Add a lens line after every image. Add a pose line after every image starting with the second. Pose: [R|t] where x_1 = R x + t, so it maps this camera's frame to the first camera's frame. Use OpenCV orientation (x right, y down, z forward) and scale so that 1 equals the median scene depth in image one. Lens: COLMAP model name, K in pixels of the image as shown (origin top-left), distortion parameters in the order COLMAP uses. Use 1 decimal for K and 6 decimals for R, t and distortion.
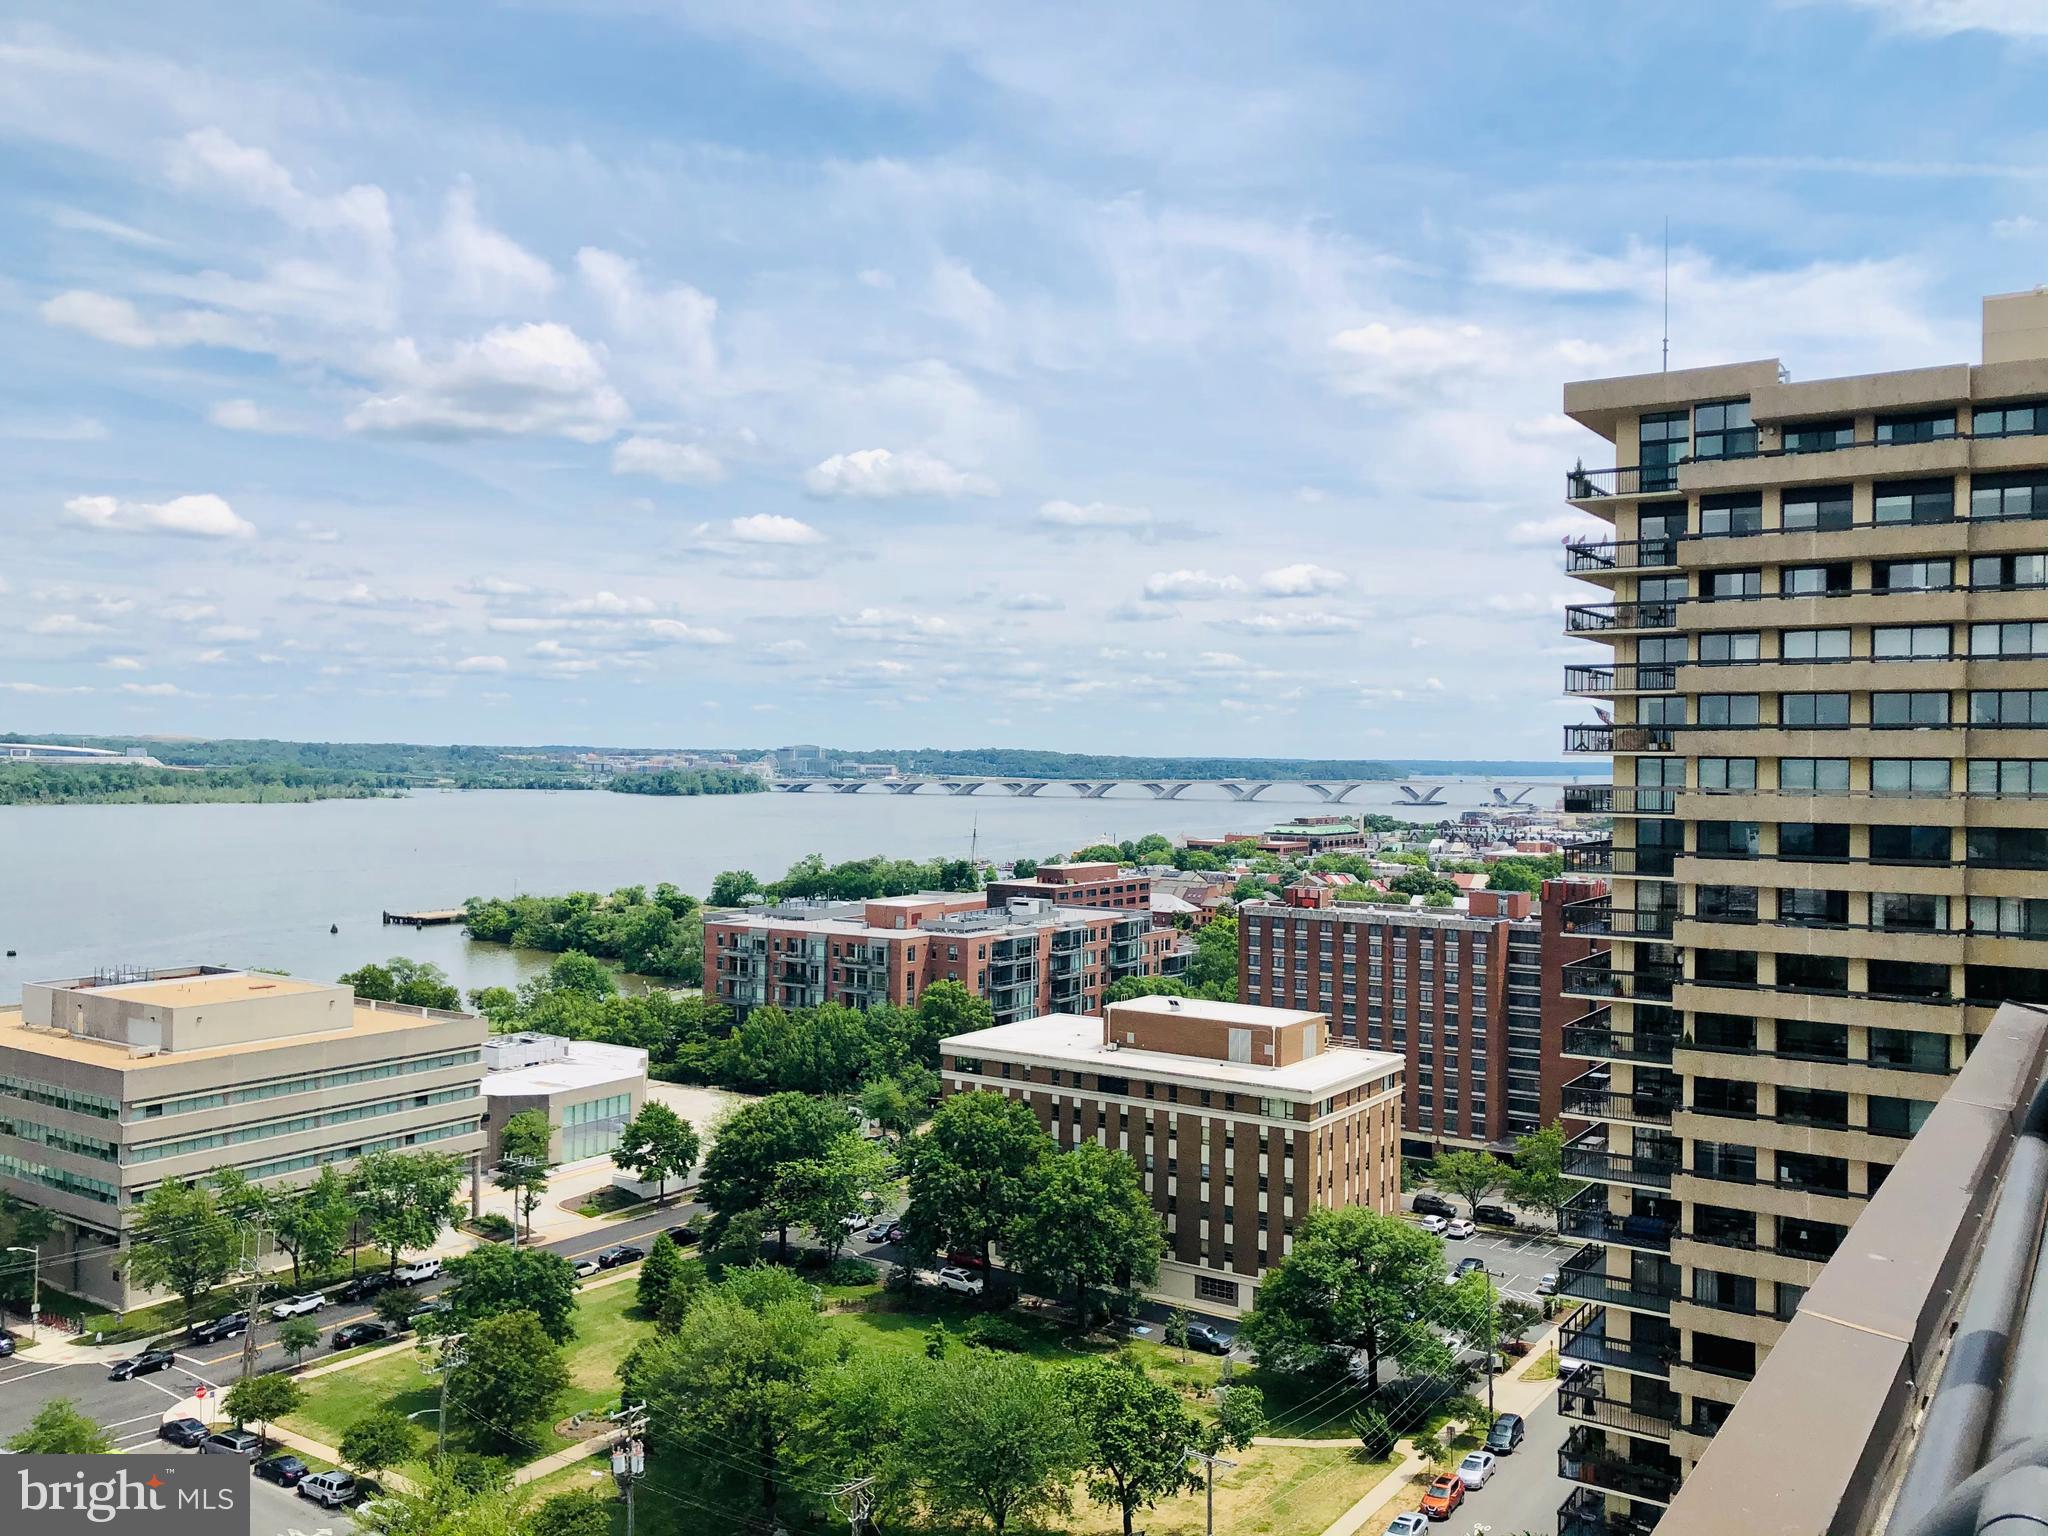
lens RADIAL K [[1696.5, 0, 1028.3], [0, 1696.5, 736.5], [0, 0, 1]] dist [0.111578, -0.361377]
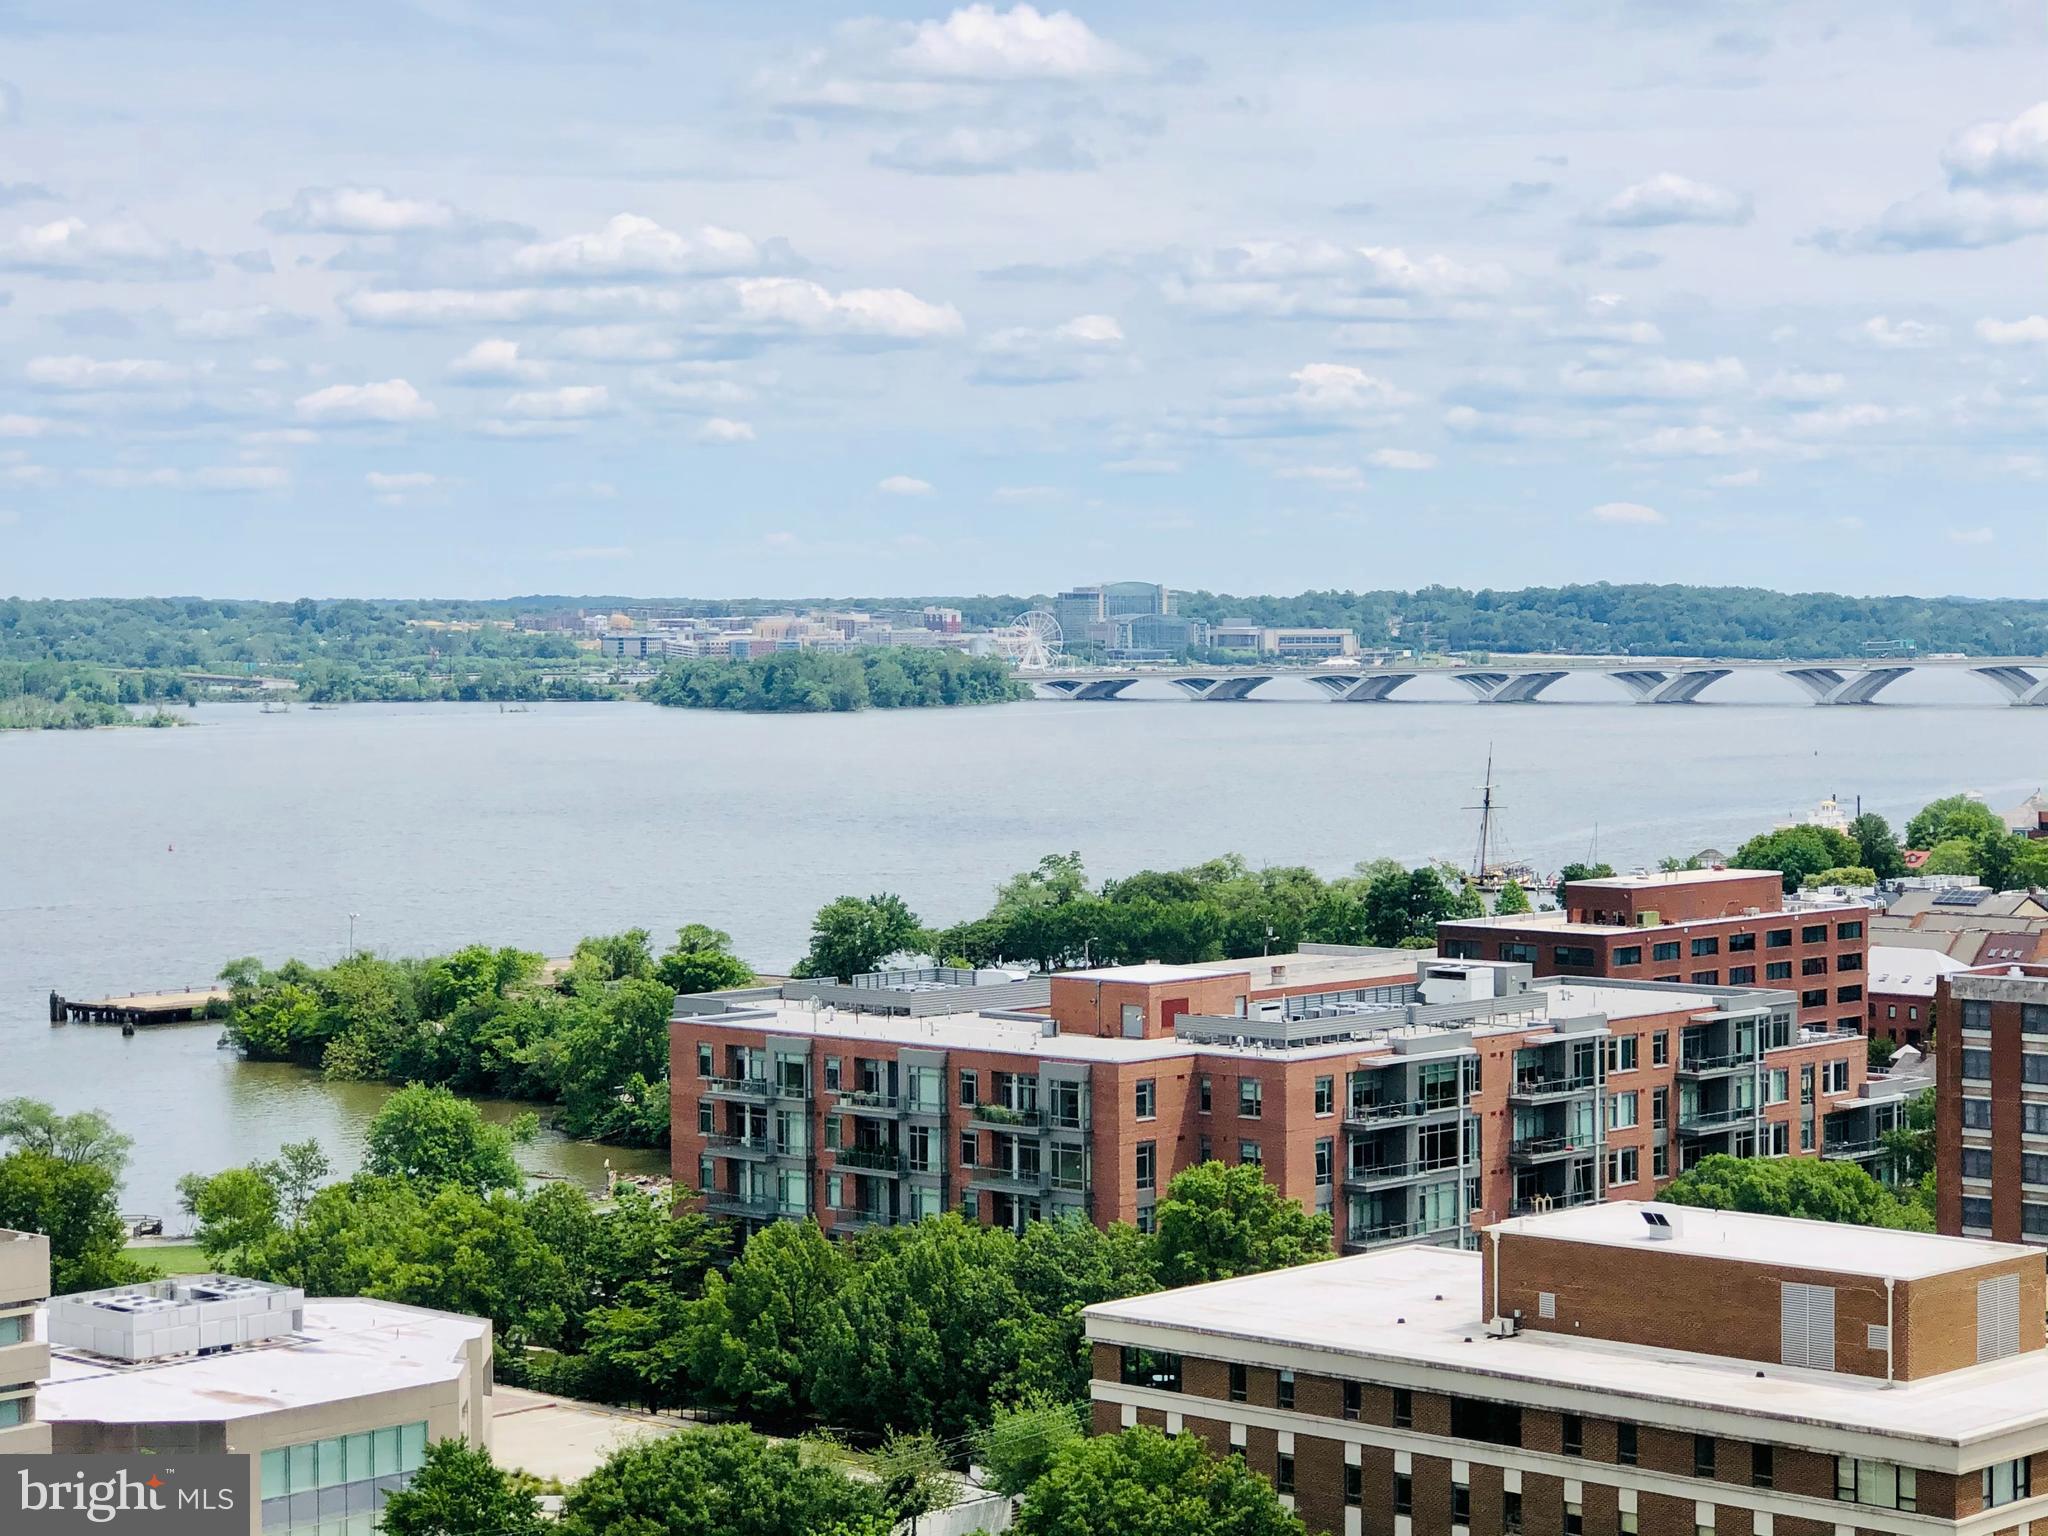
lens RADIAL K [[4338.2, 0, 1212.2], [0, 4338.2, 769.7], [0, 0, 1]] dist [-0.239545, 2.507184]
pose [[0.983903, -0.010736, -0.178382, 0.102871], [0.019490, 0.998686, 0.047391, 0.001631], [0.177639, -0.050105, 0.982819, -0.000010]]
